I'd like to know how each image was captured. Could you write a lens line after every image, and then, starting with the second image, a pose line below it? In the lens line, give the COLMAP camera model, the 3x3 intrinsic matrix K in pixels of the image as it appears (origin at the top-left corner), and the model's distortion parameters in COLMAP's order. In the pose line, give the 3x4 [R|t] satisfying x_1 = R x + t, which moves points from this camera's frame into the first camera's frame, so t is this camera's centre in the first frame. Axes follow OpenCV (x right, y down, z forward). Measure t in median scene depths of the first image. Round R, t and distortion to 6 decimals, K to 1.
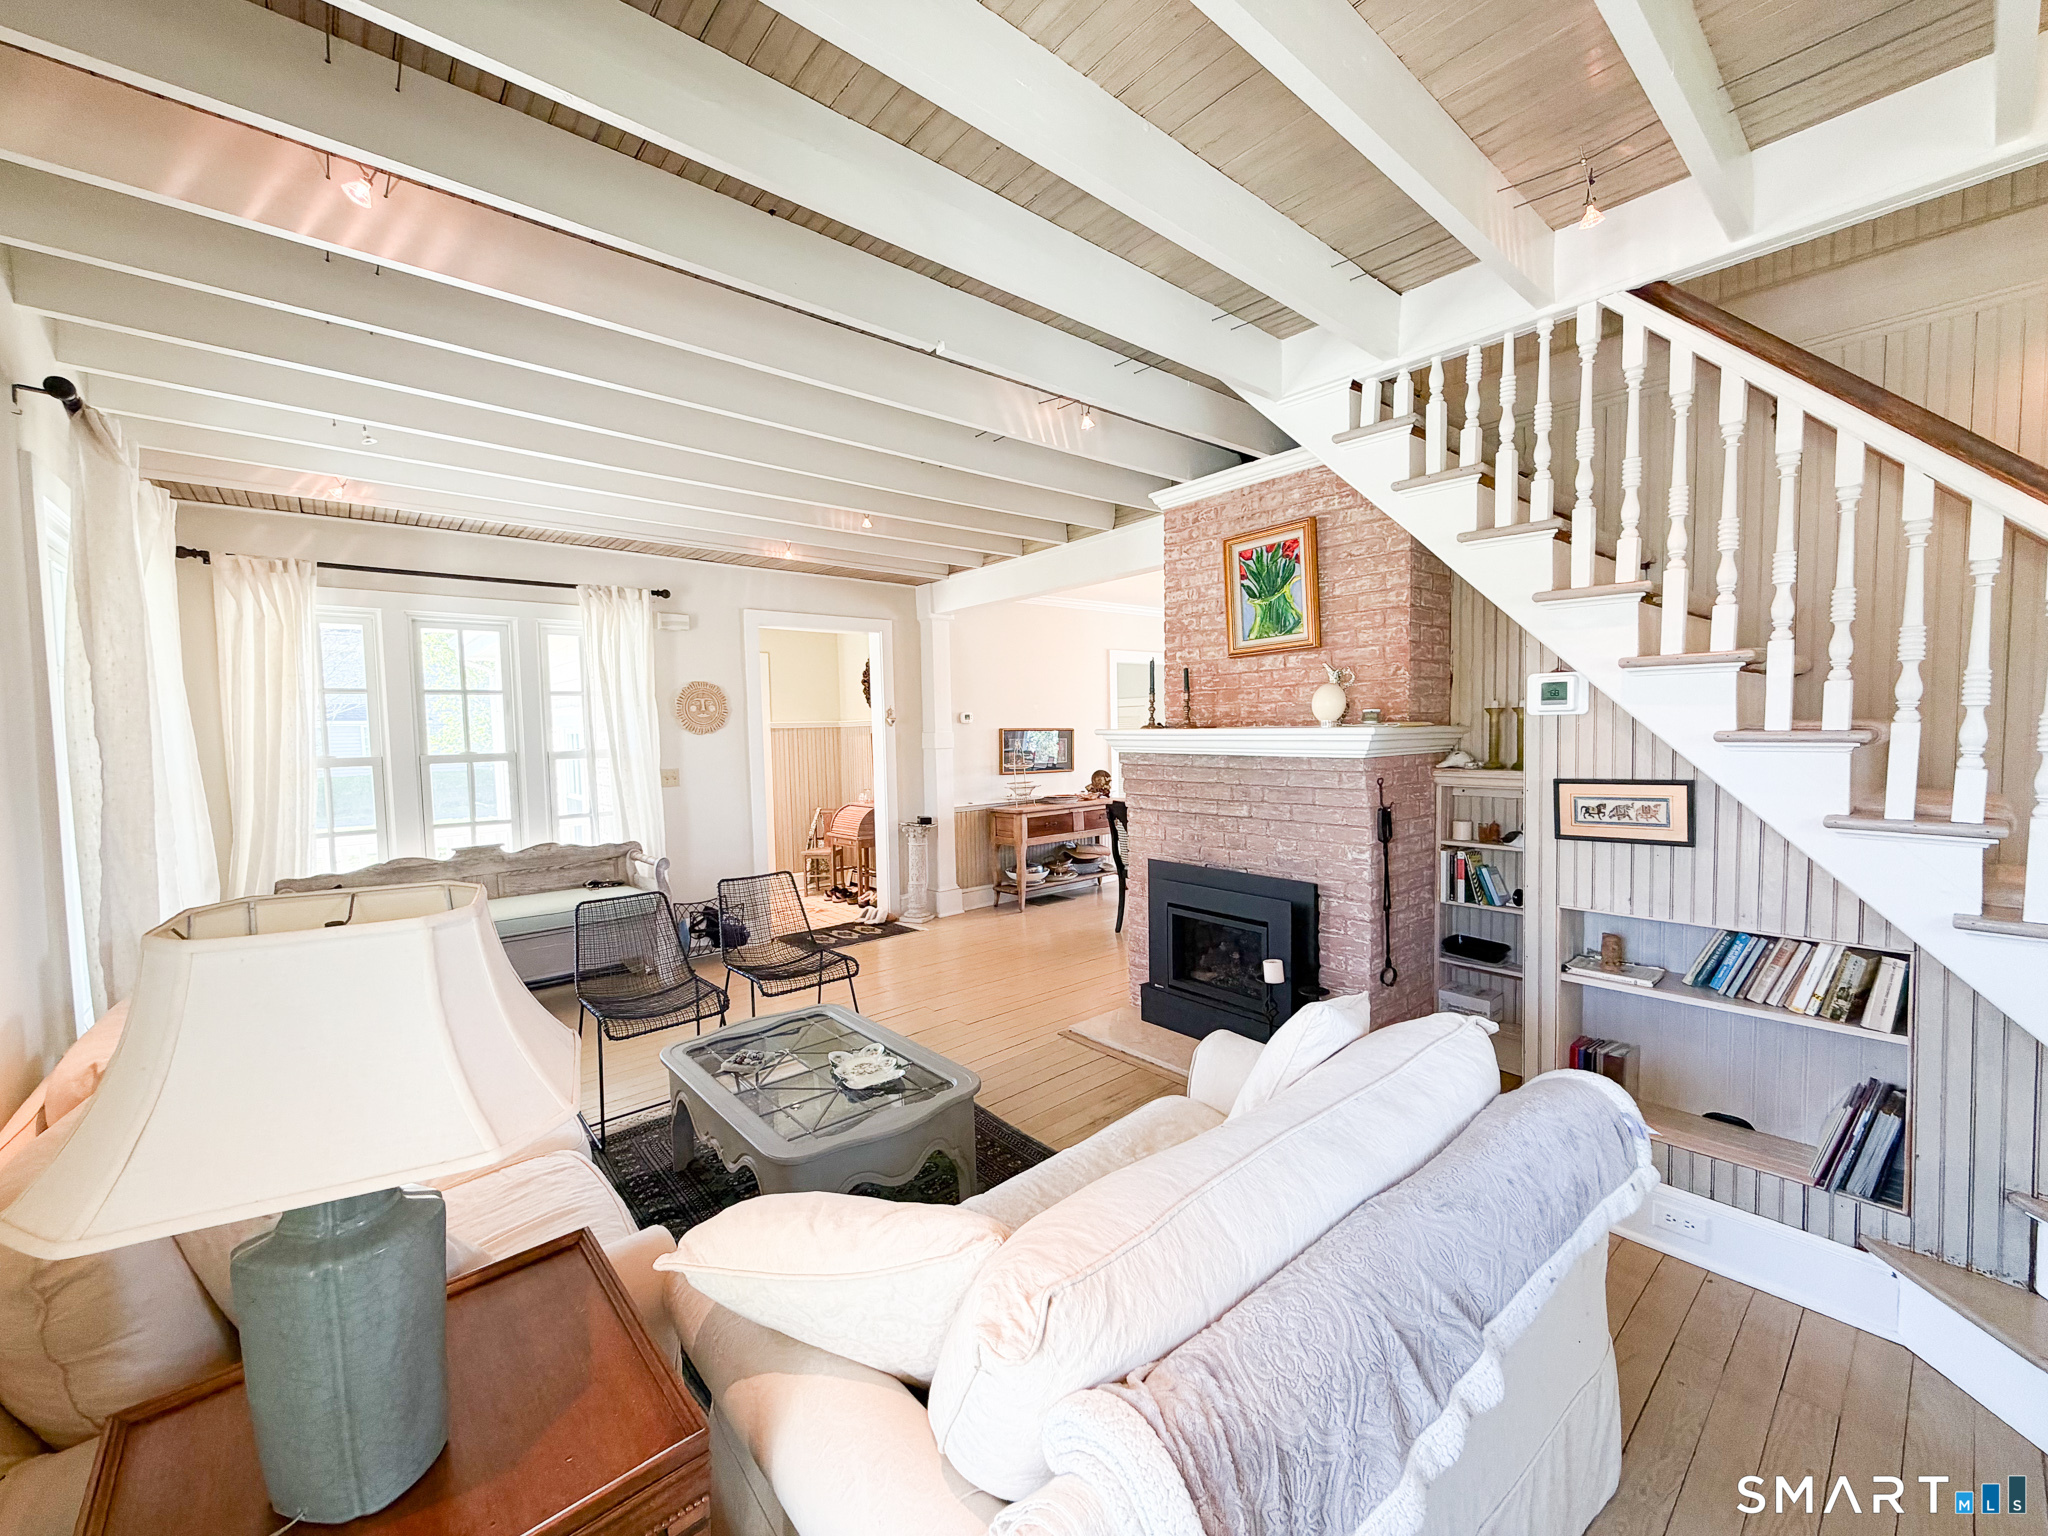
lens RADIAL K [[813.2, 0, 1021.5], [0, 813.2, 768.5], [0, 0, 1]] dist [-0.002804, -0.000333]
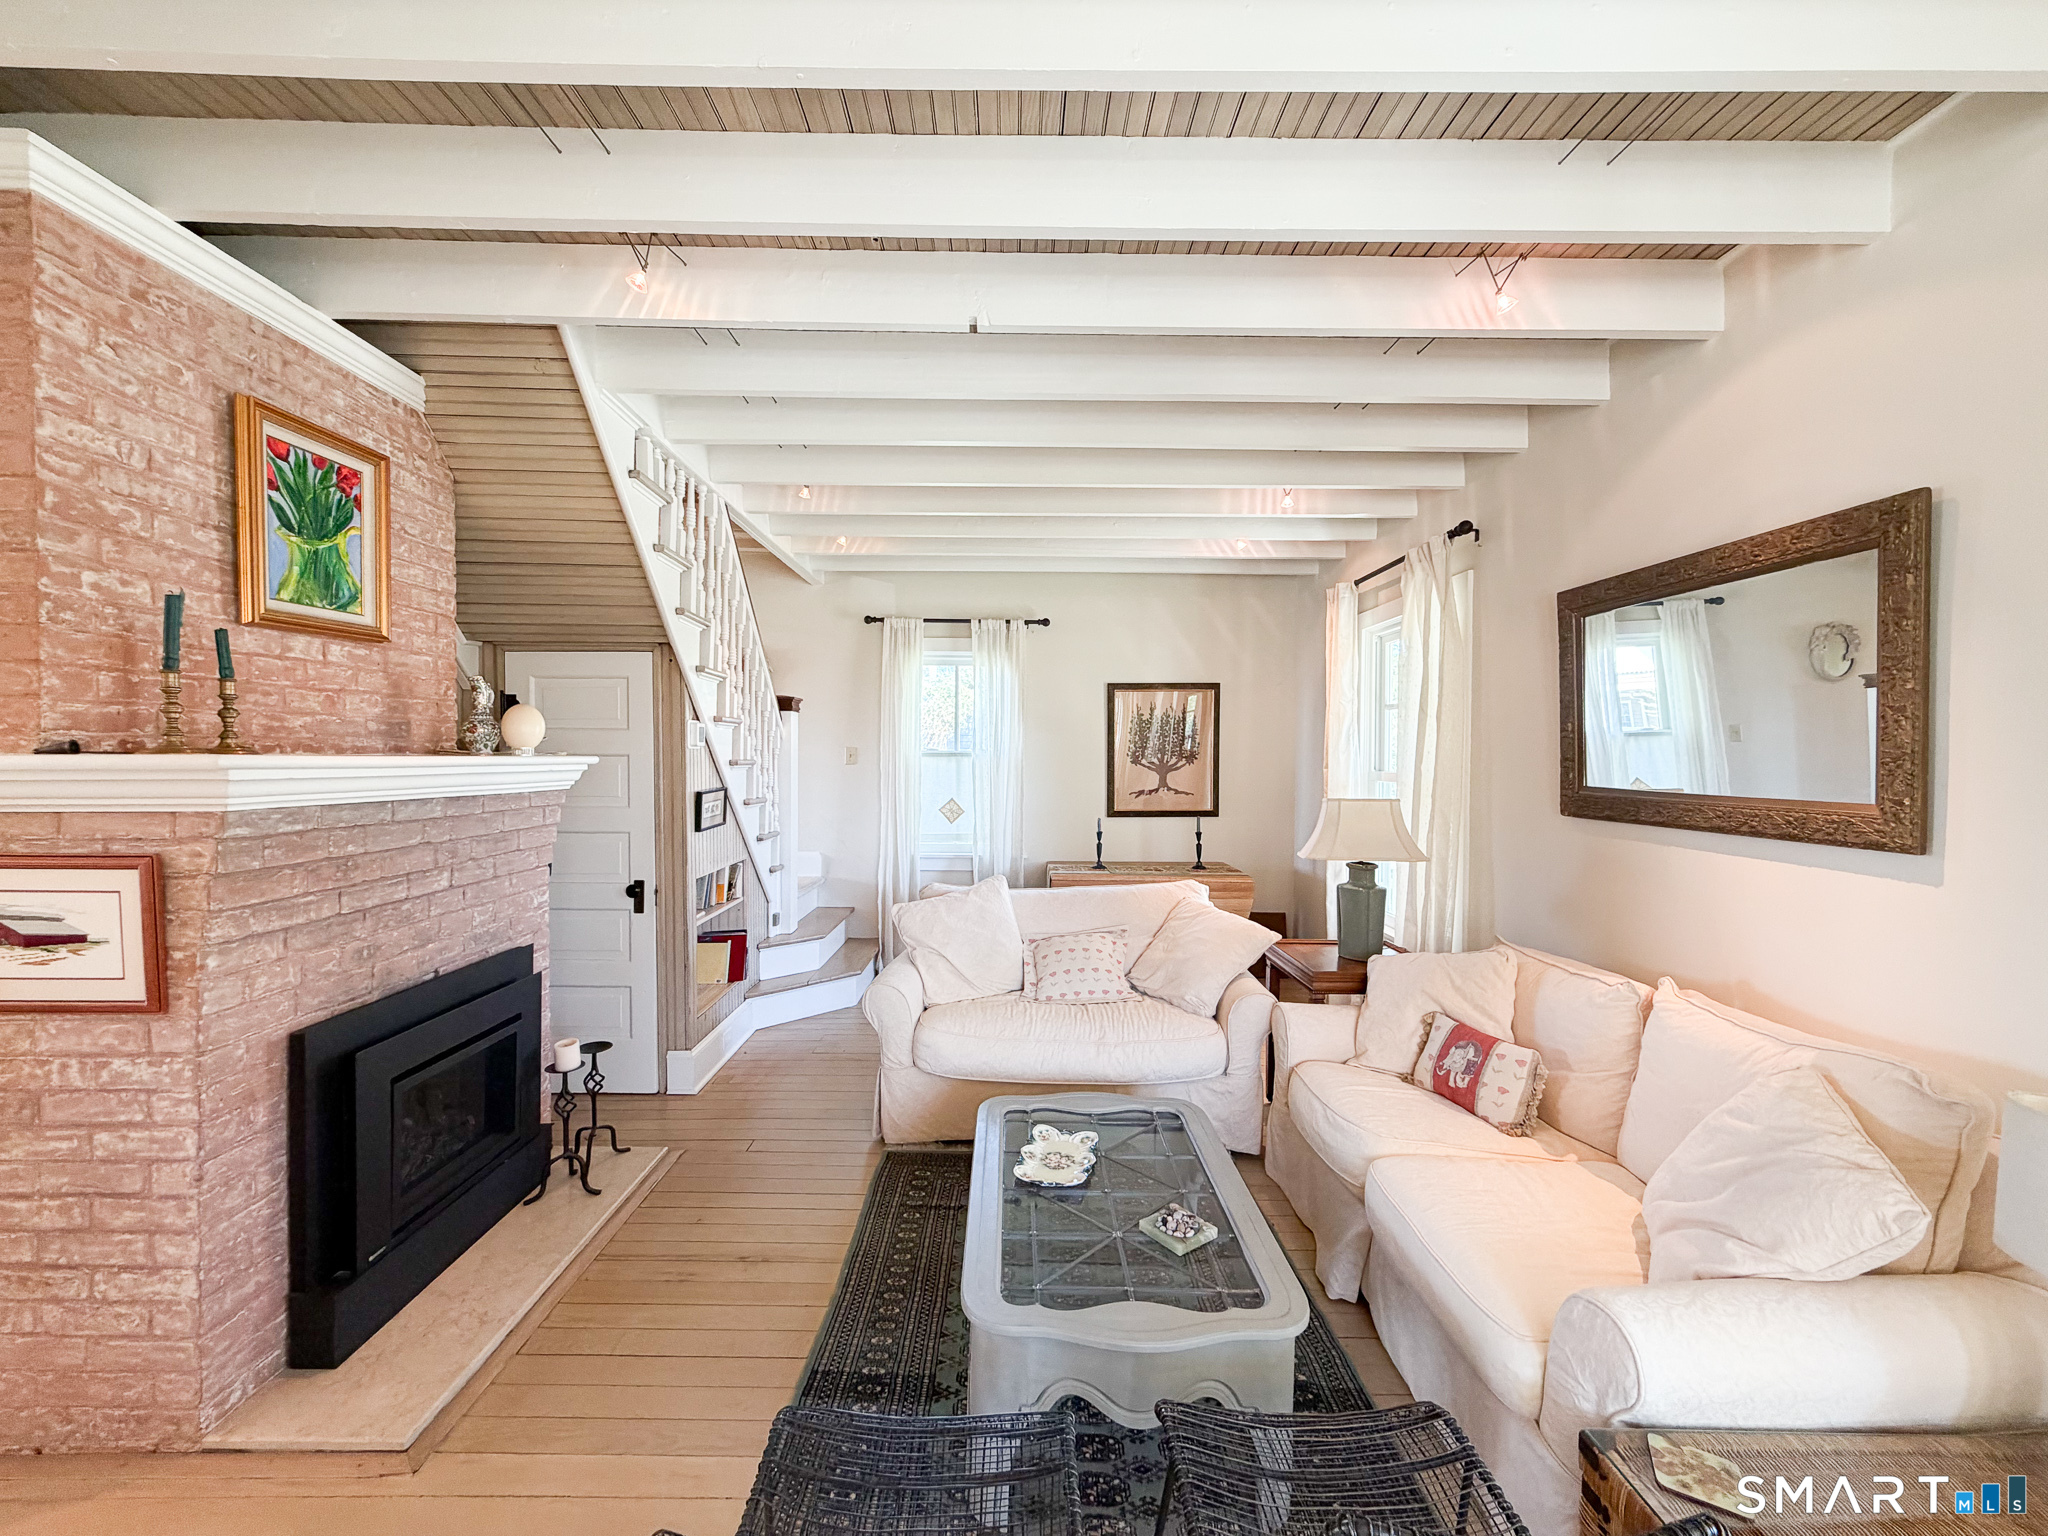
lens RADIAL K [[813.2, 0, 1018.5], [0, 813.2, 764.6], [0, 0, 1]] dist [-0.002804, -0.000333]
pose [[-0.763384, 0.007245, 0.645904, -0.458081], [0.042819, 0.998305, 0.039409, -0.043286], [-0.644524, 0.057741, -0.762401, 1.071693]]
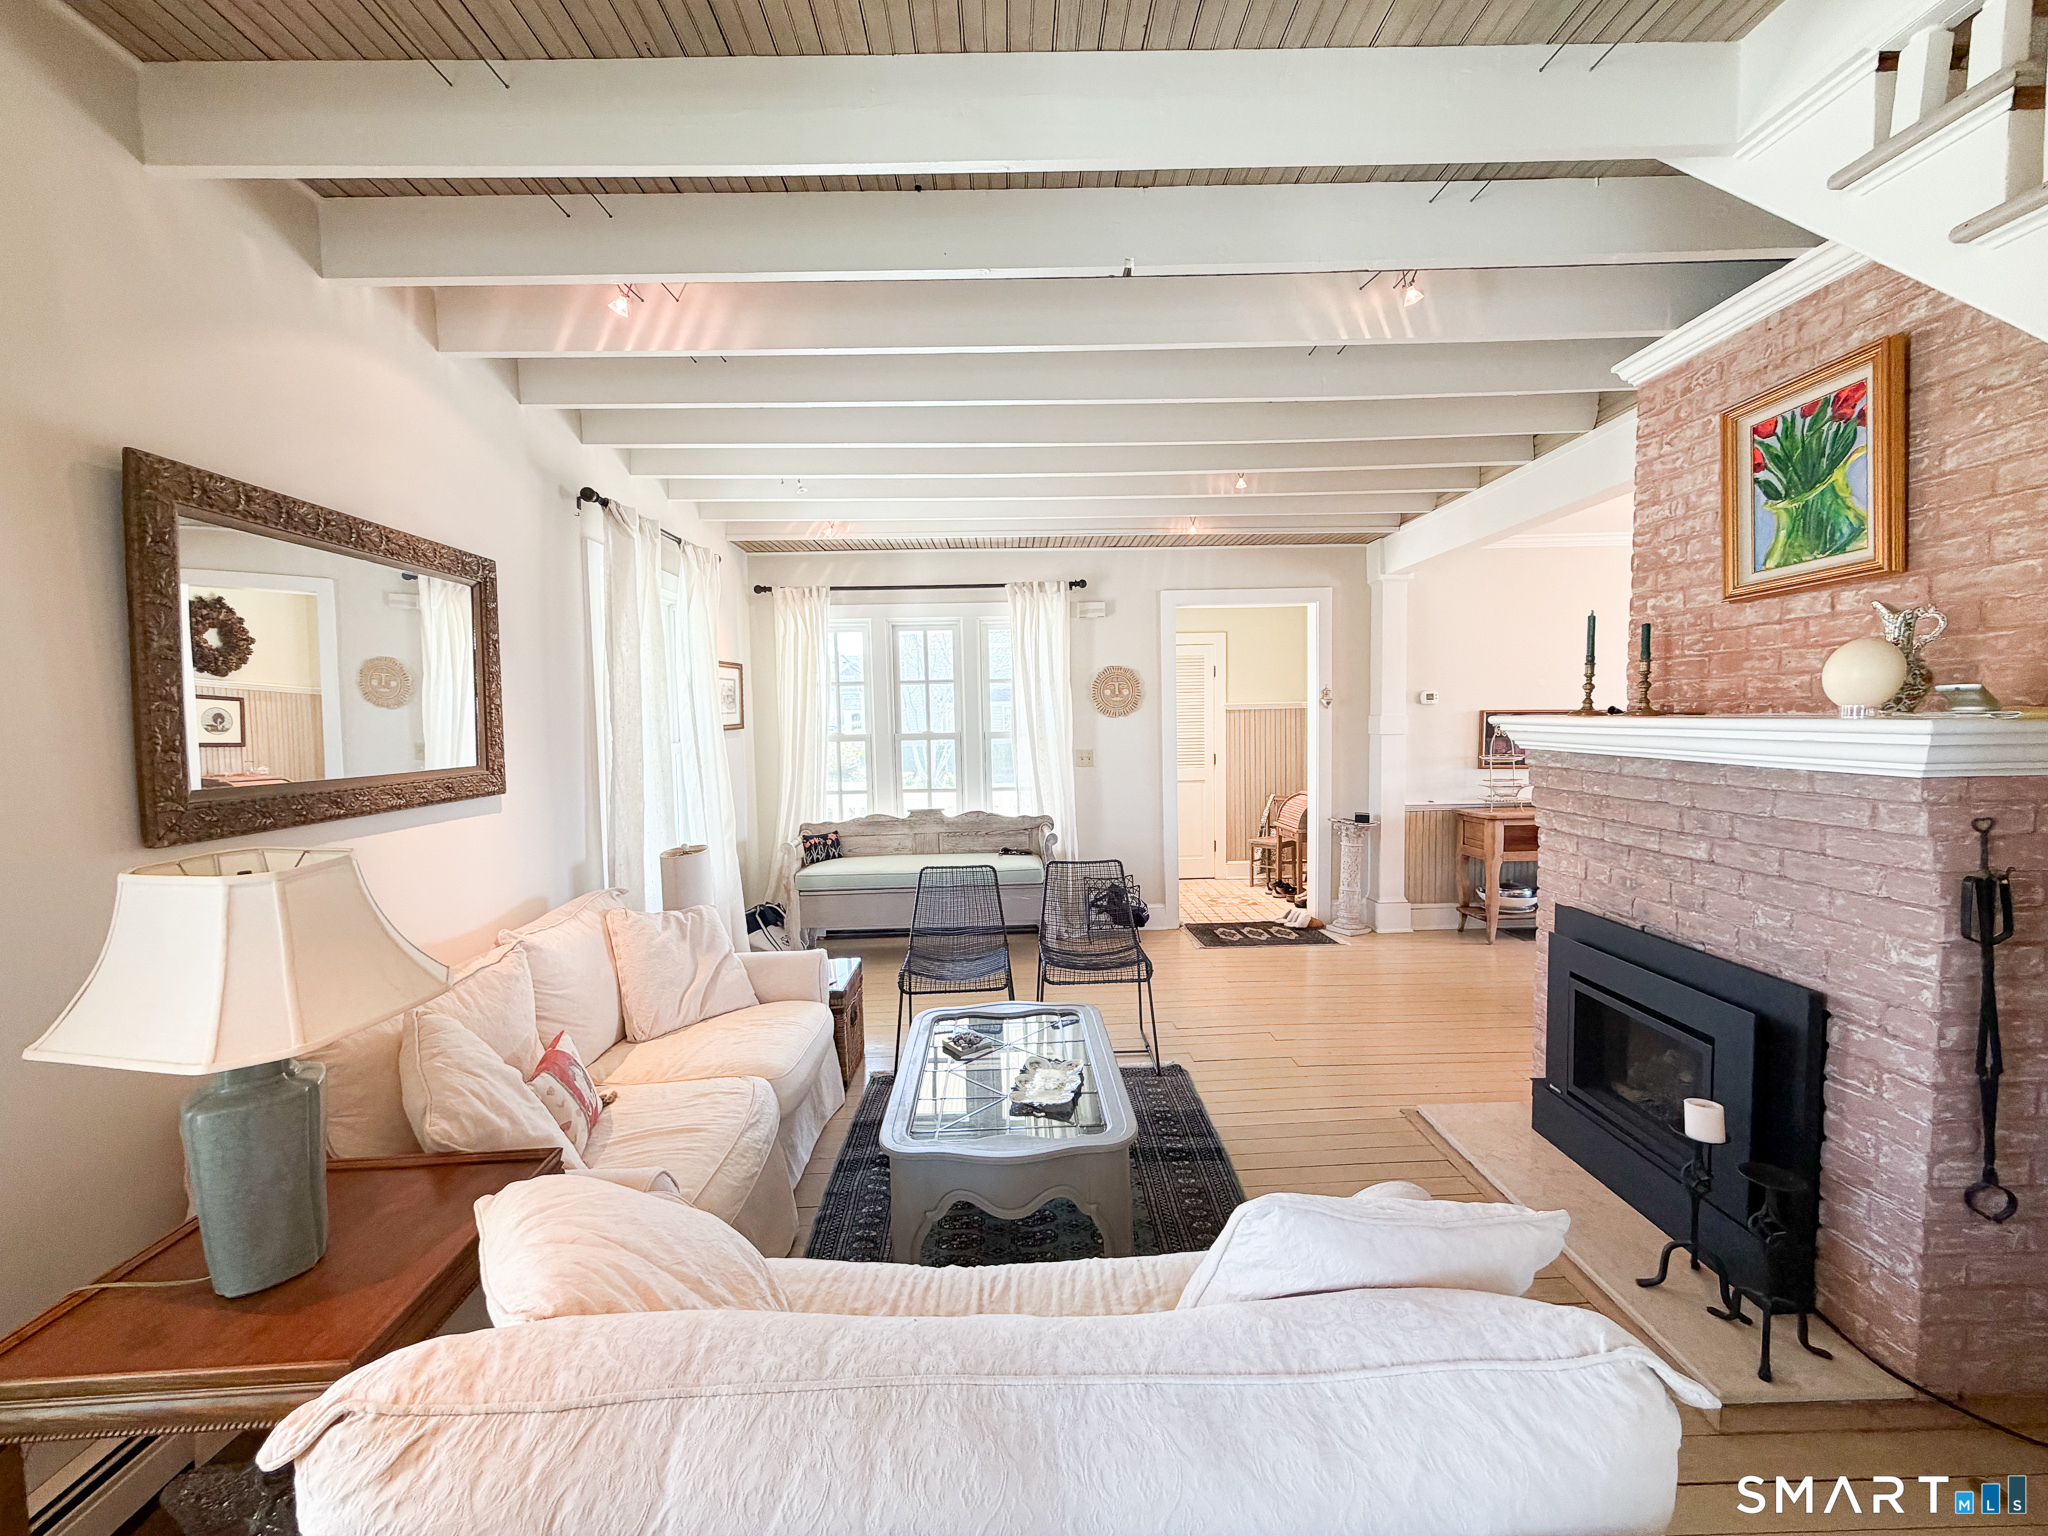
lens RADIAL K [[813.2, 0, 1018.4], [0, 813.2, 769.7], [0, 0, 1]] dist [-0.002804, -0.000333]
pose [[0.770196, 0.046801, -0.636088, 0.235781], [-0.028270, 0.998829, 0.039259, -0.017261], [0.637180, -0.012255, 0.770617, 0.172667]]
